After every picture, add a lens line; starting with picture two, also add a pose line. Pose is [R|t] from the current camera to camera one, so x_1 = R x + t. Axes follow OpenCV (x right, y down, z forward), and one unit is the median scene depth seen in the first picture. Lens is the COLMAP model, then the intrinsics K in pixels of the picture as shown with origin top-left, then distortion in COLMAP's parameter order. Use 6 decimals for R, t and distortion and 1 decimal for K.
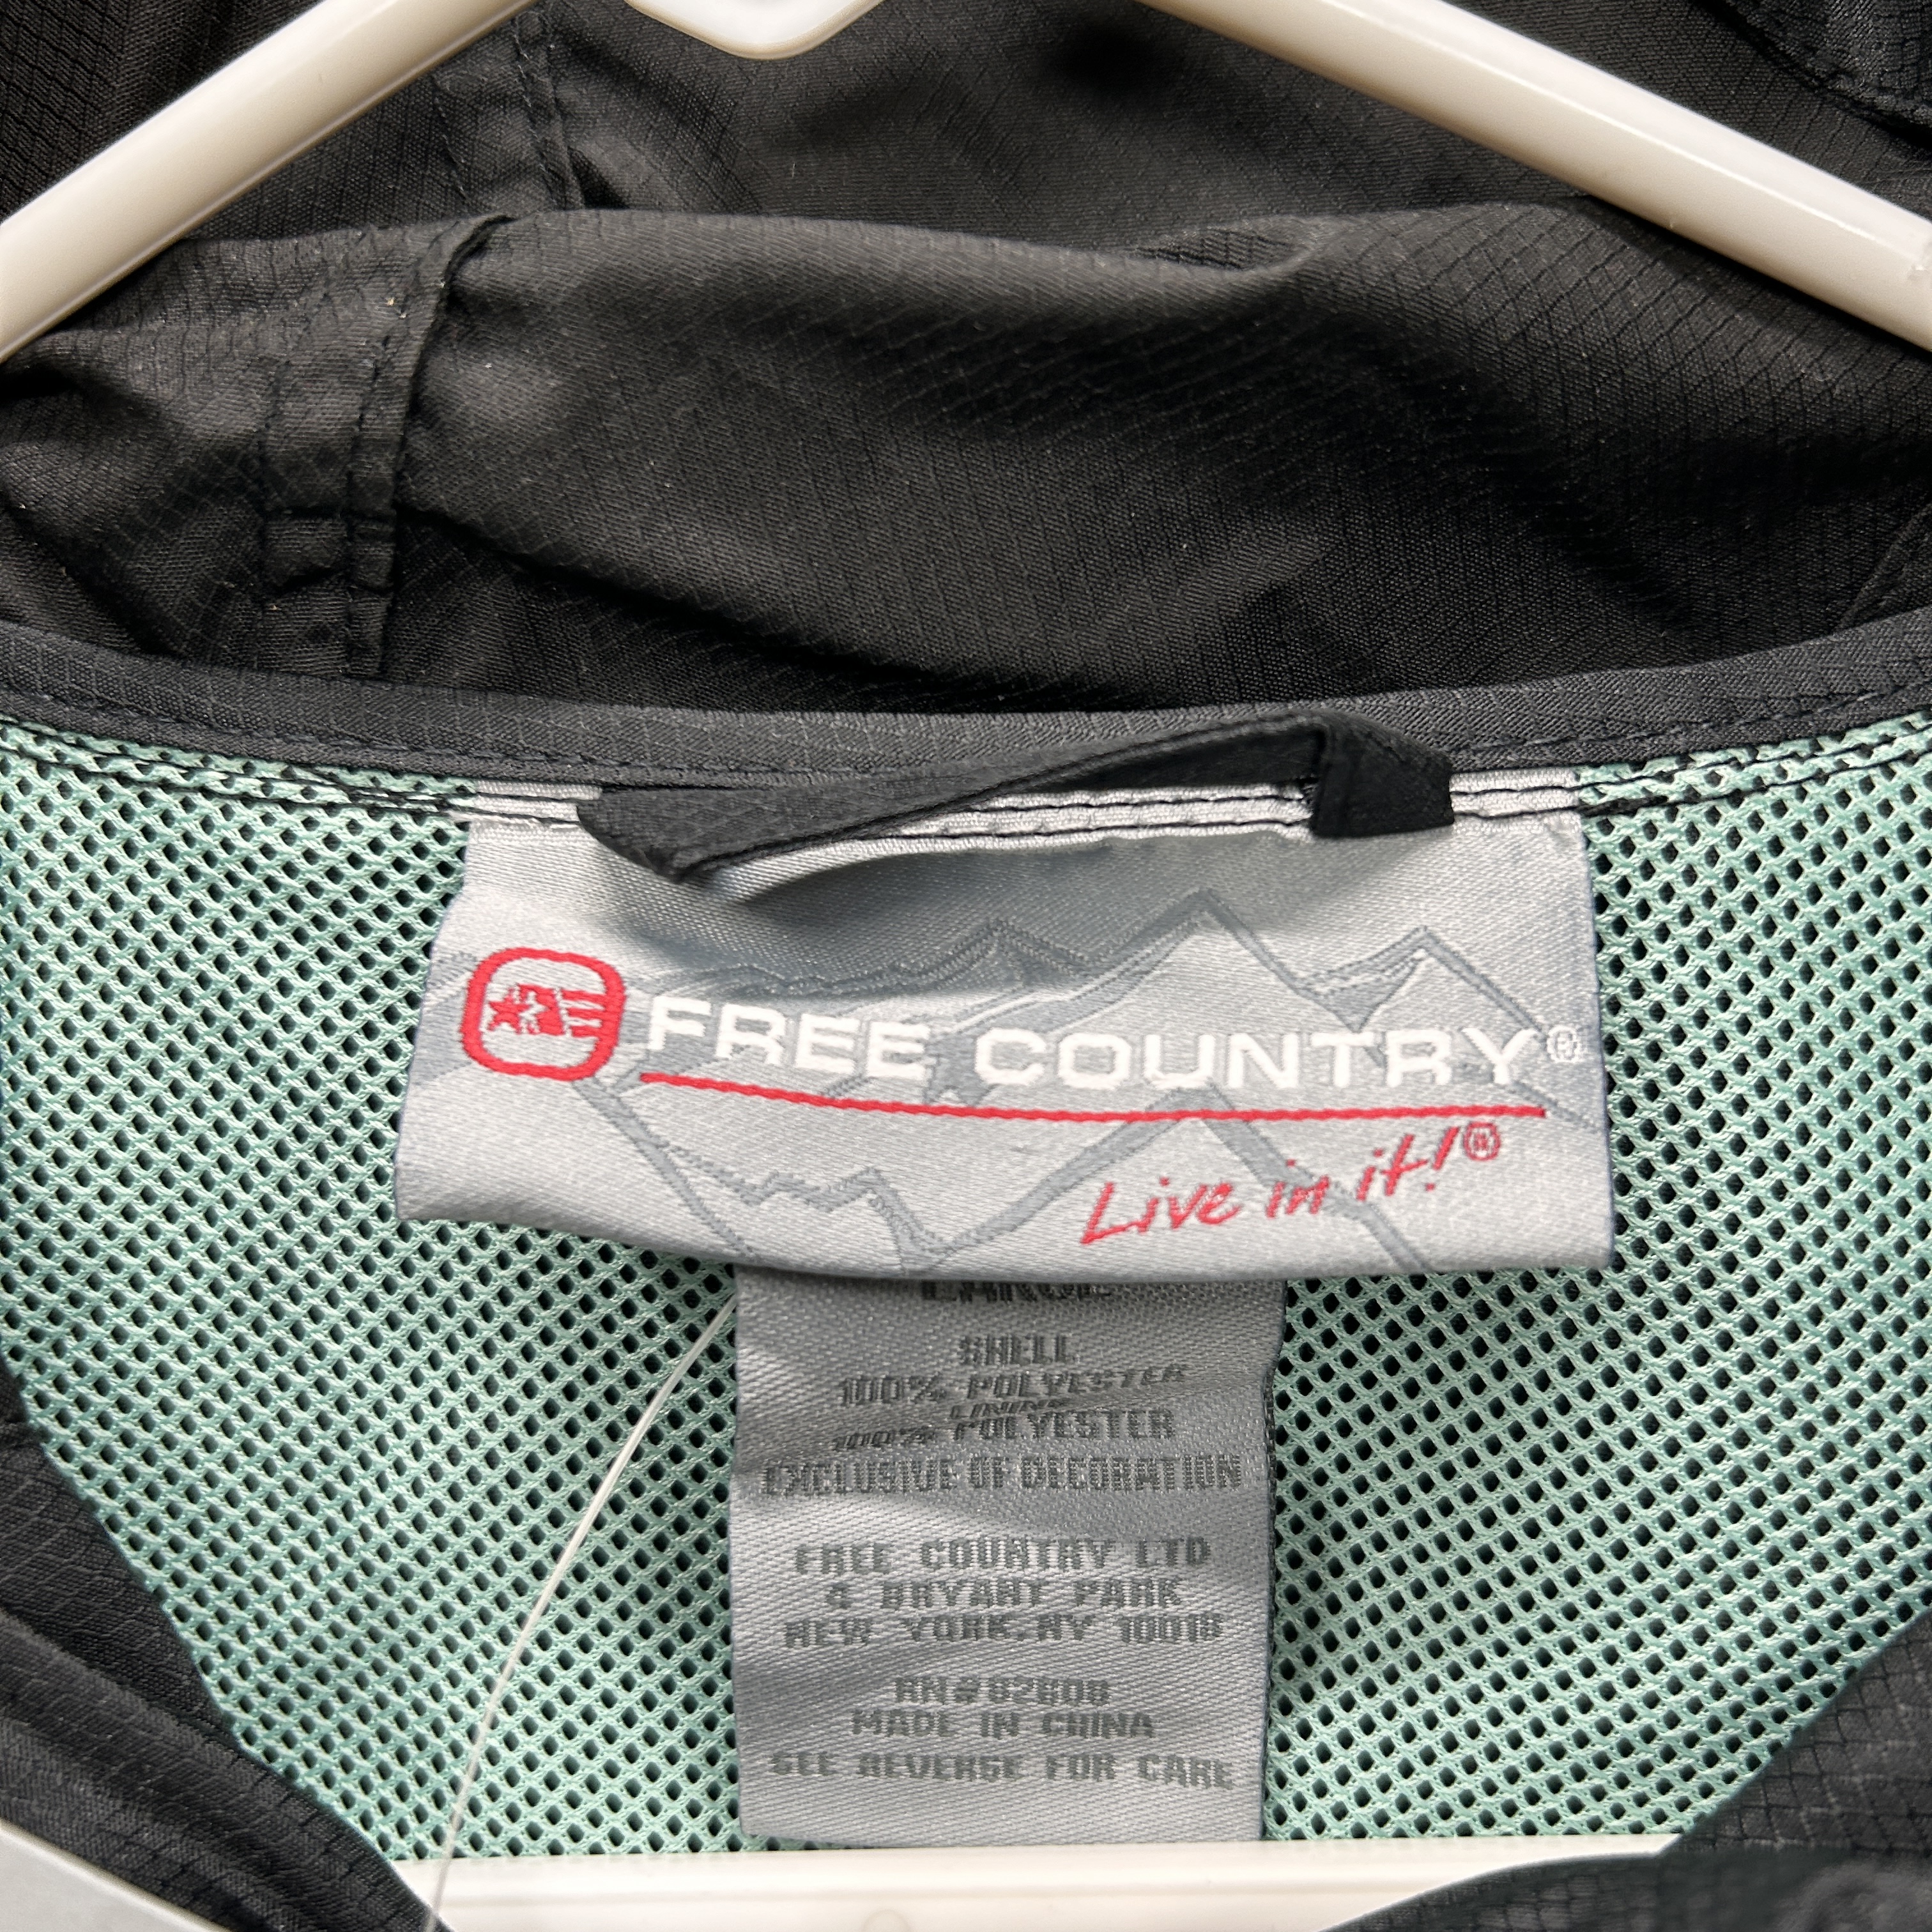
lens RADIAL K [[2114.8, 0, 1022.6], [0, 2114.8, 964.4], [0, 0, 1]] dist [-0.010073, 0.026073]
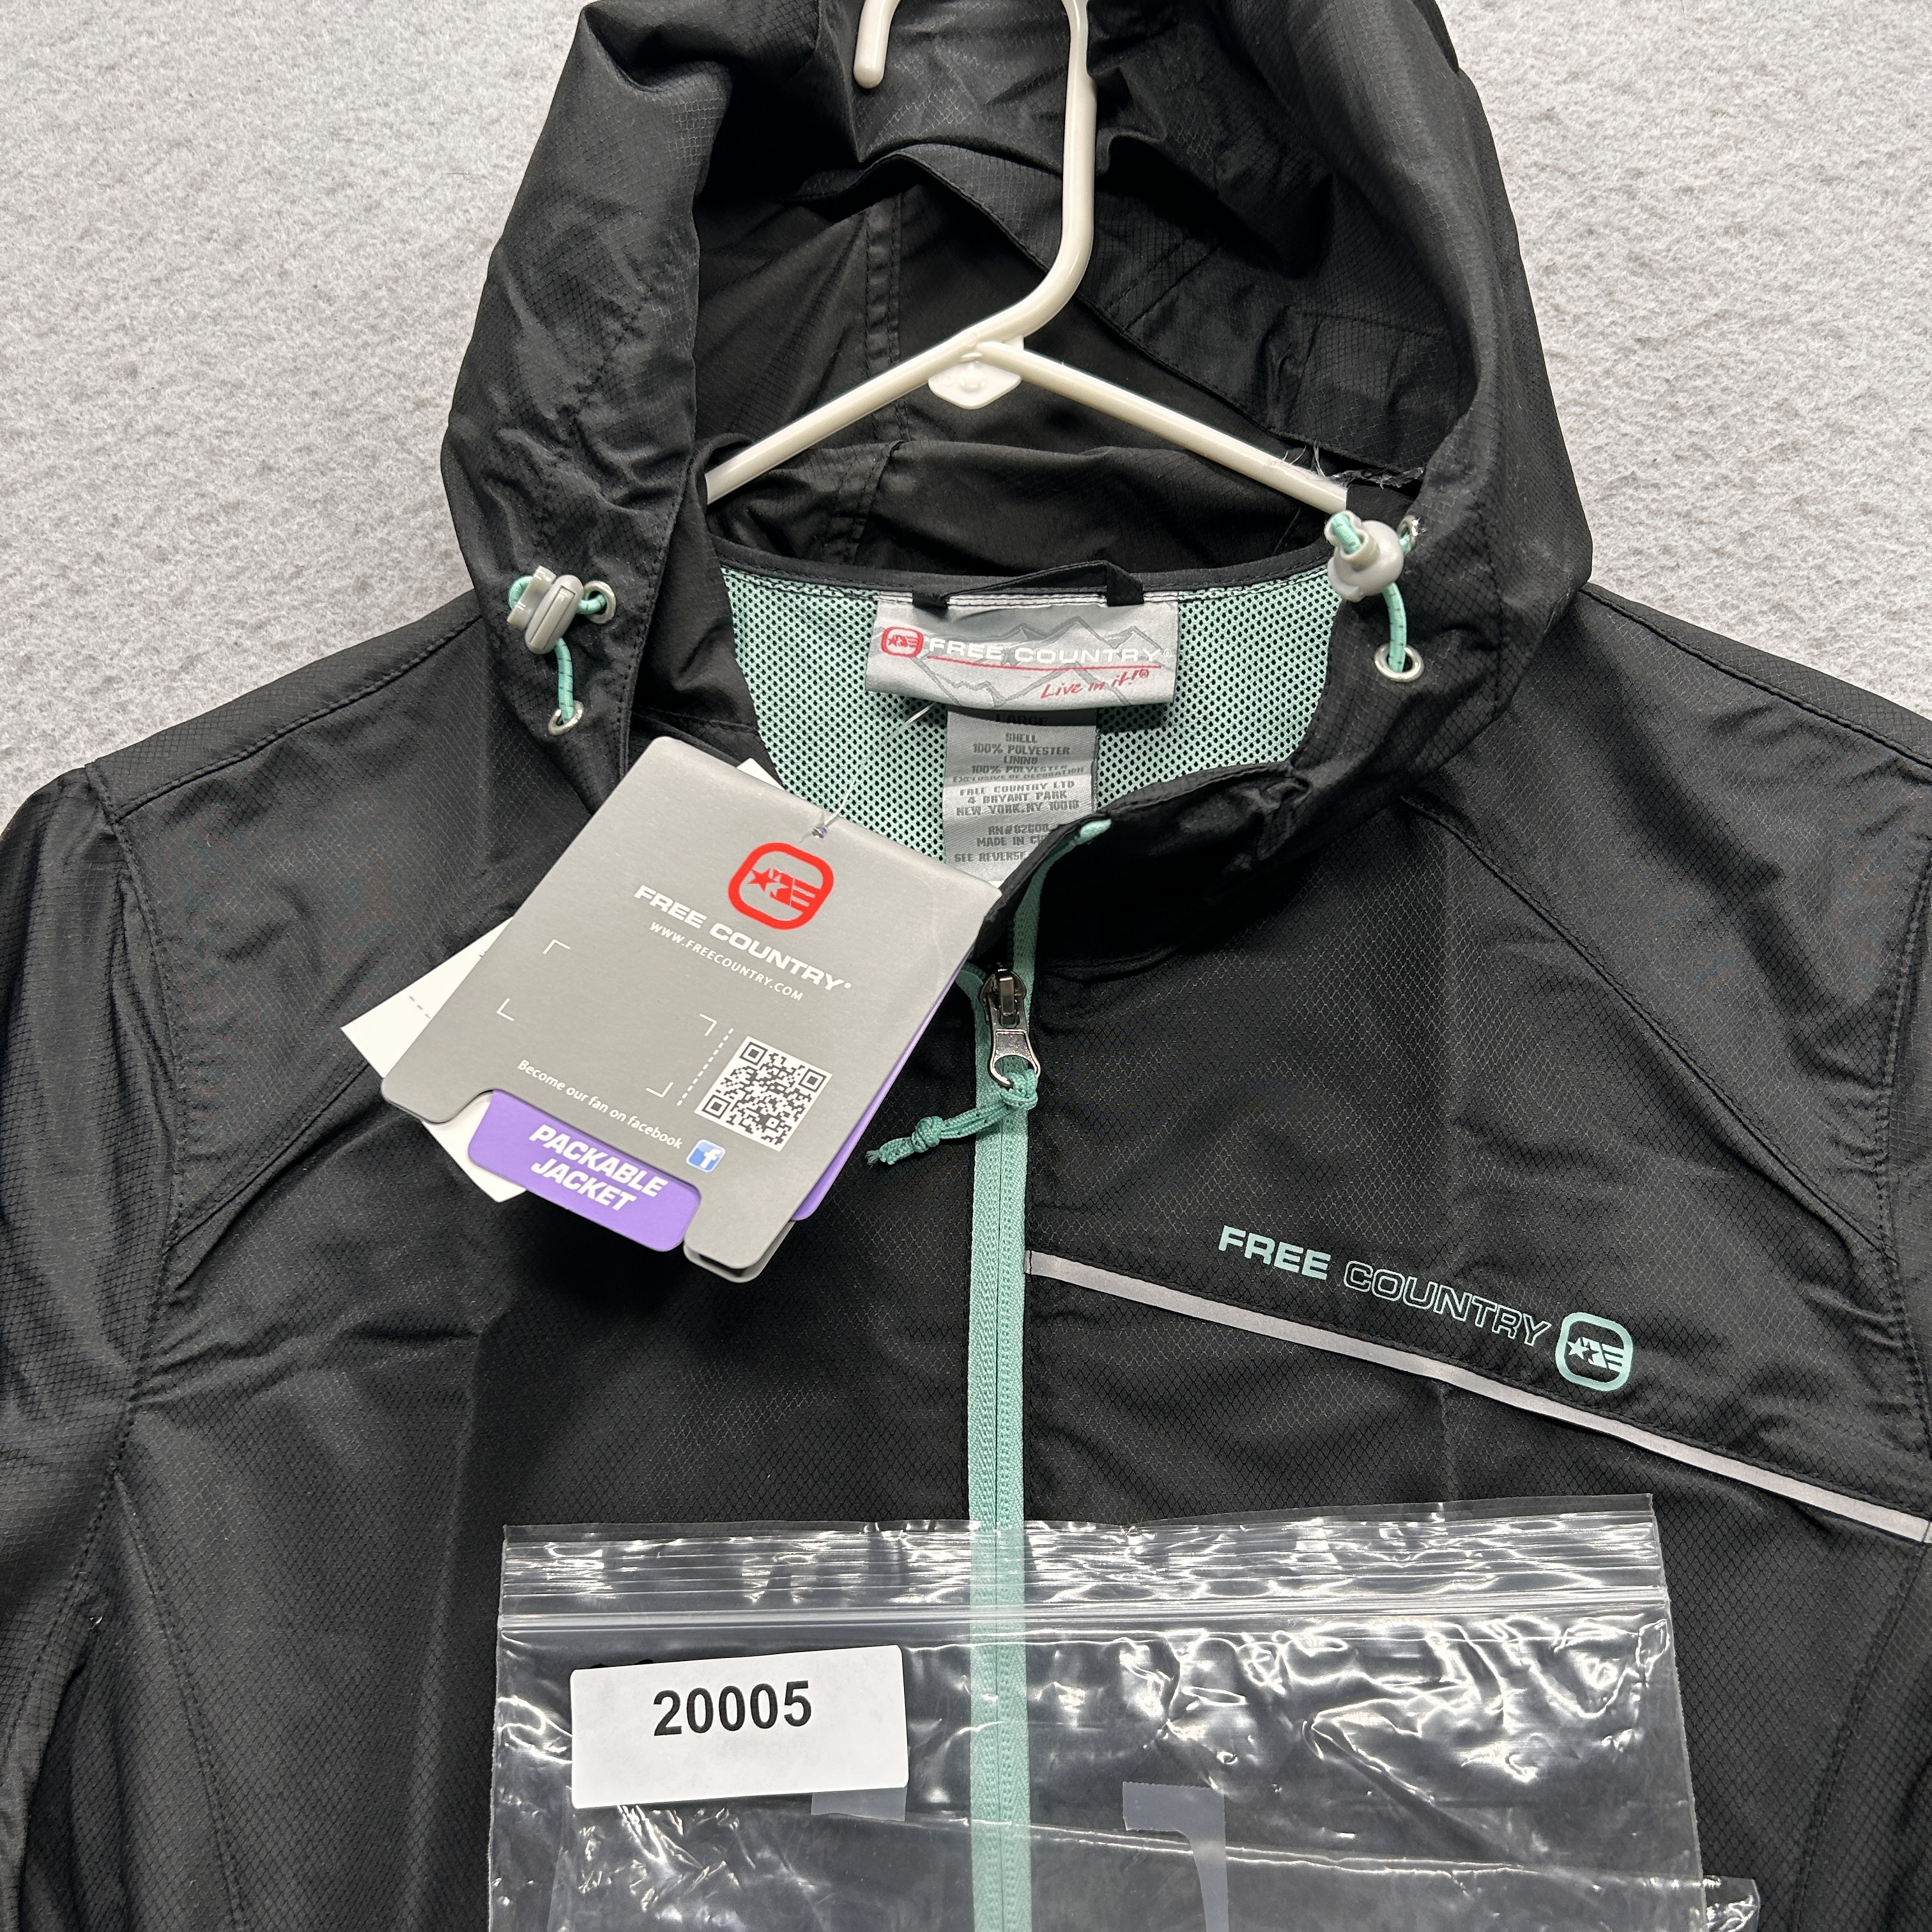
lens RADIAL K [[2114.8, 0, 1022.6], [0, 2114.8, 964.4], [0, 0, 1]] dist [-0.010073, 0.026073]
pose [[0.999353, 0.032462, -0.015458, 0.067857], [-0.034384, 0.988548, -0.146939, 1.147036], [0.010511, 0.147376, 0.989025, -2.669844]]
